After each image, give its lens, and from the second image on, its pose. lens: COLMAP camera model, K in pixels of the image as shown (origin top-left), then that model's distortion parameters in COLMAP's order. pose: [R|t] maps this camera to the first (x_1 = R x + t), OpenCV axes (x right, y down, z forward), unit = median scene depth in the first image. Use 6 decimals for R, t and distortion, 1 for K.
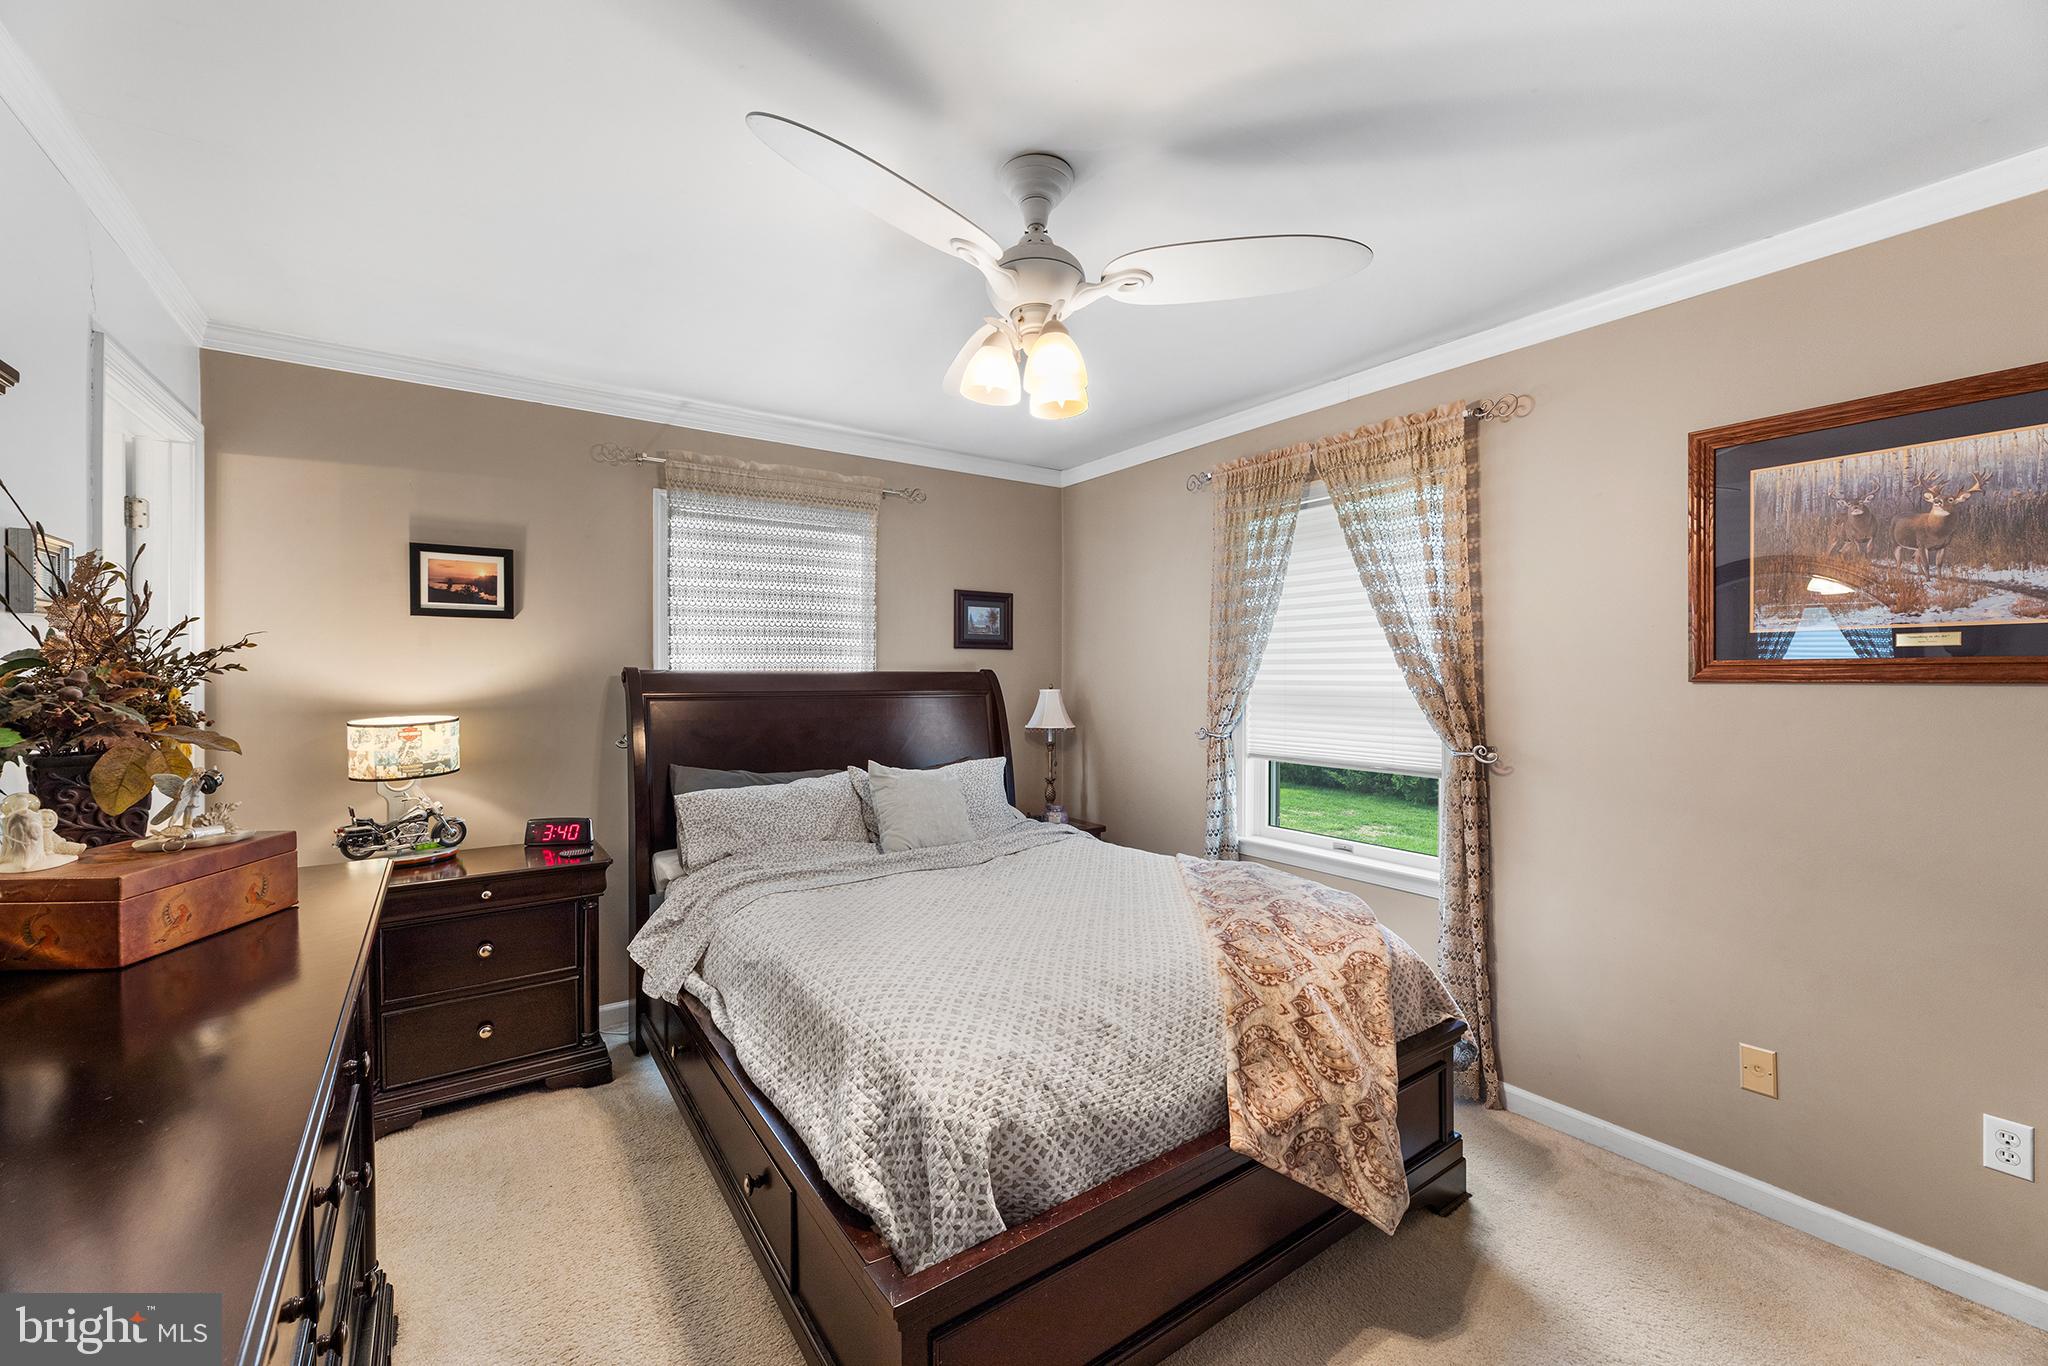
lens RADIAL K [[824.2, 0, 1021.5], [0, 824.2, 685.5], [0, 0, 1]] dist [0.000055, 0.000040]
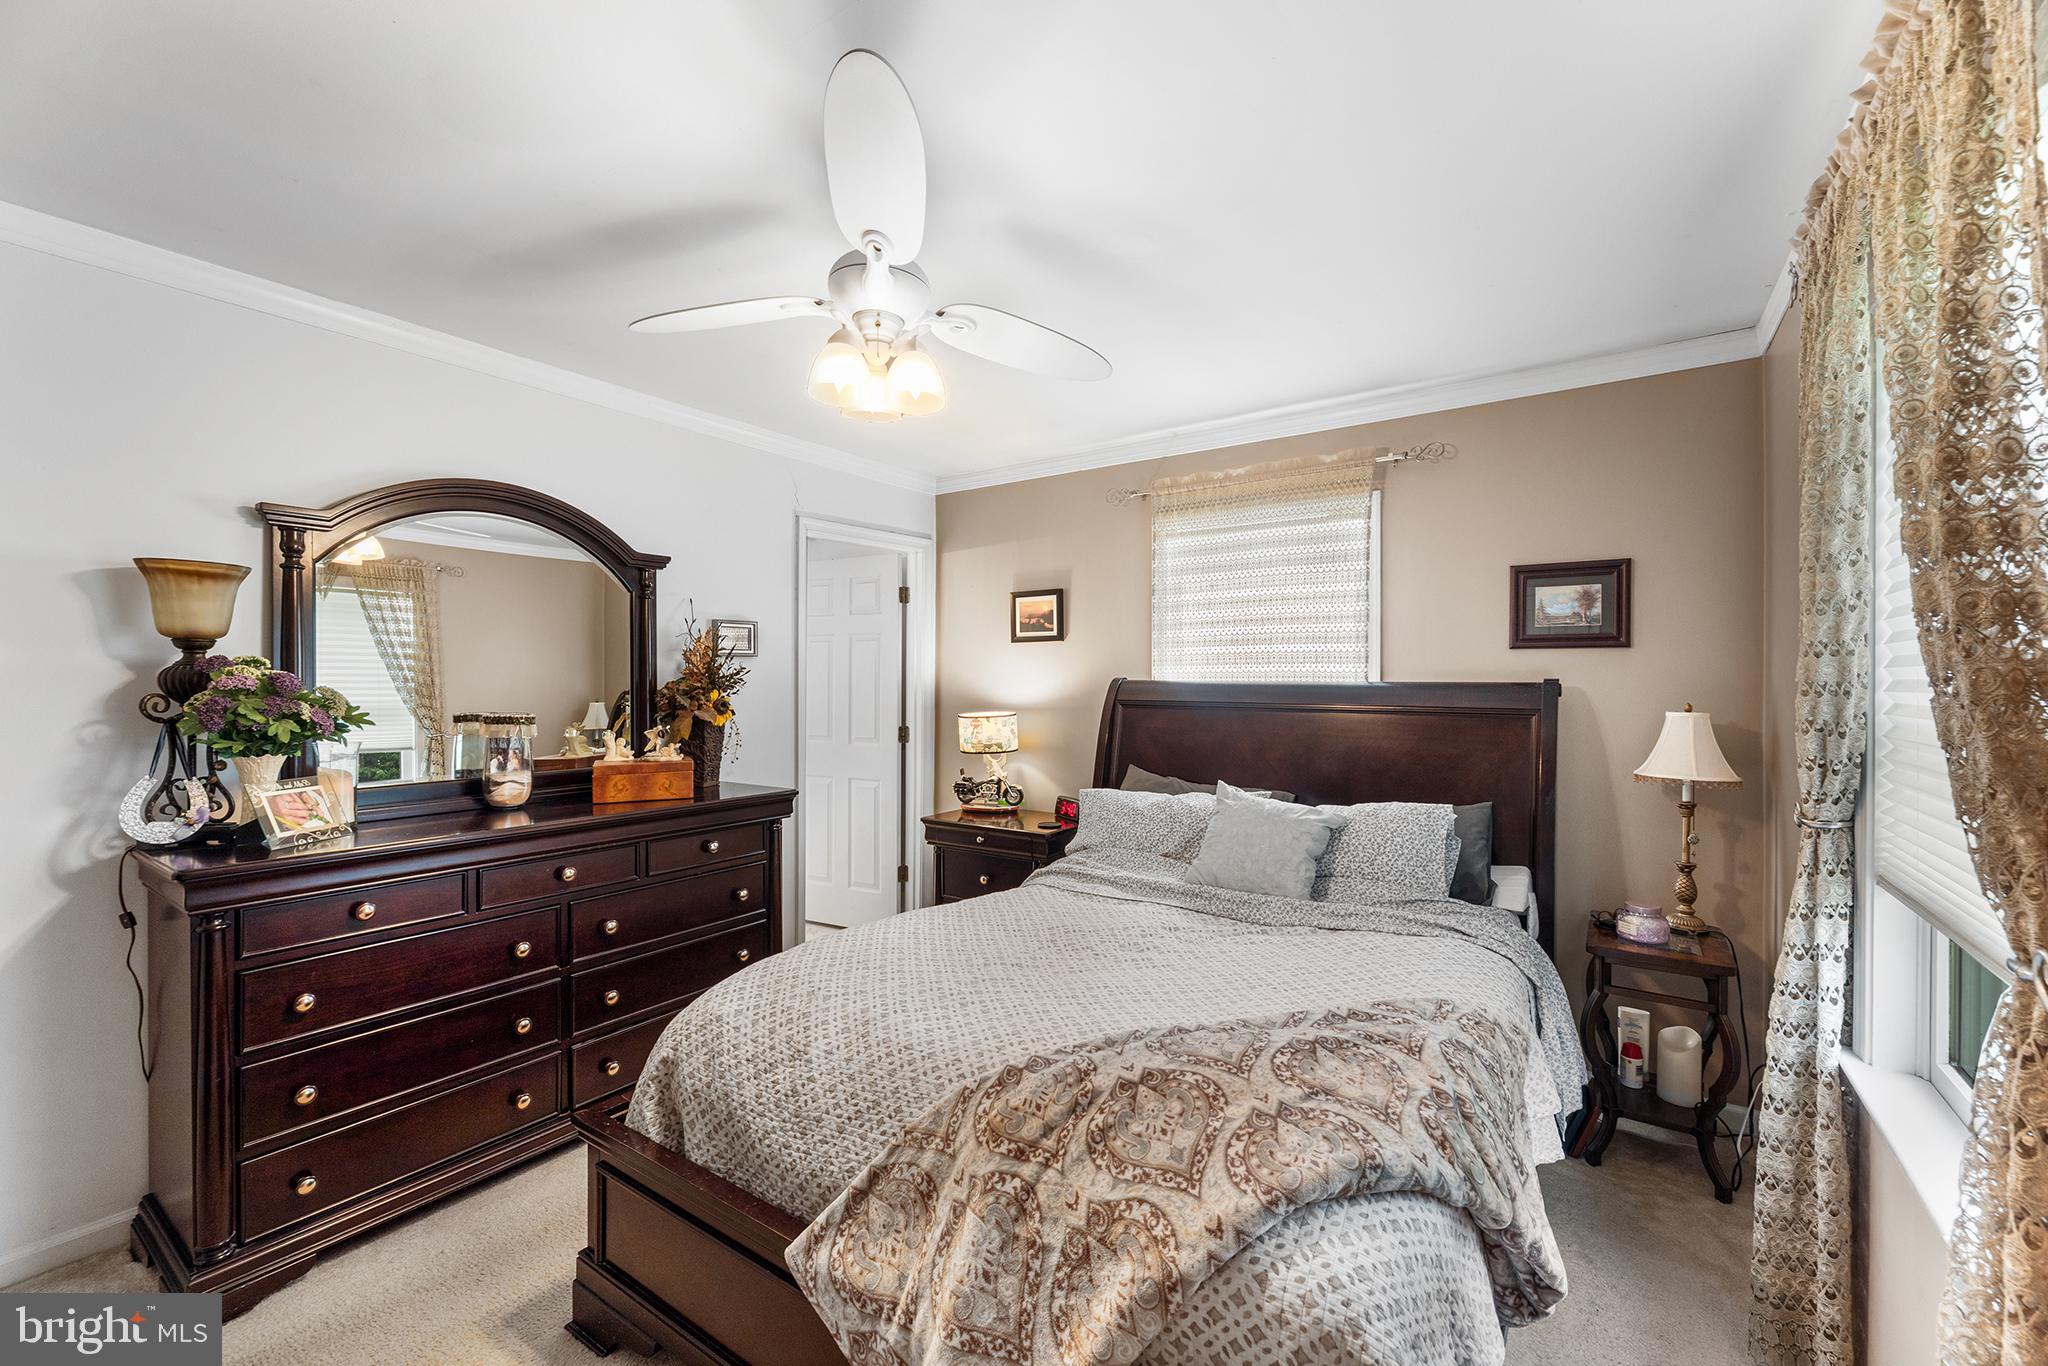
lens RADIAL K [[824.2, 0, 1021.5], [0, 824.2, 685.5], [0, 0, 1]] dist [0.000055, 0.000040]
pose [[0.341704, 0.007353, -0.939779, 0.603389], [-0.015367, 0.999879, 0.002235, -0.012321], [0.939682, 0.013677, 0.341776, 0.497692]]
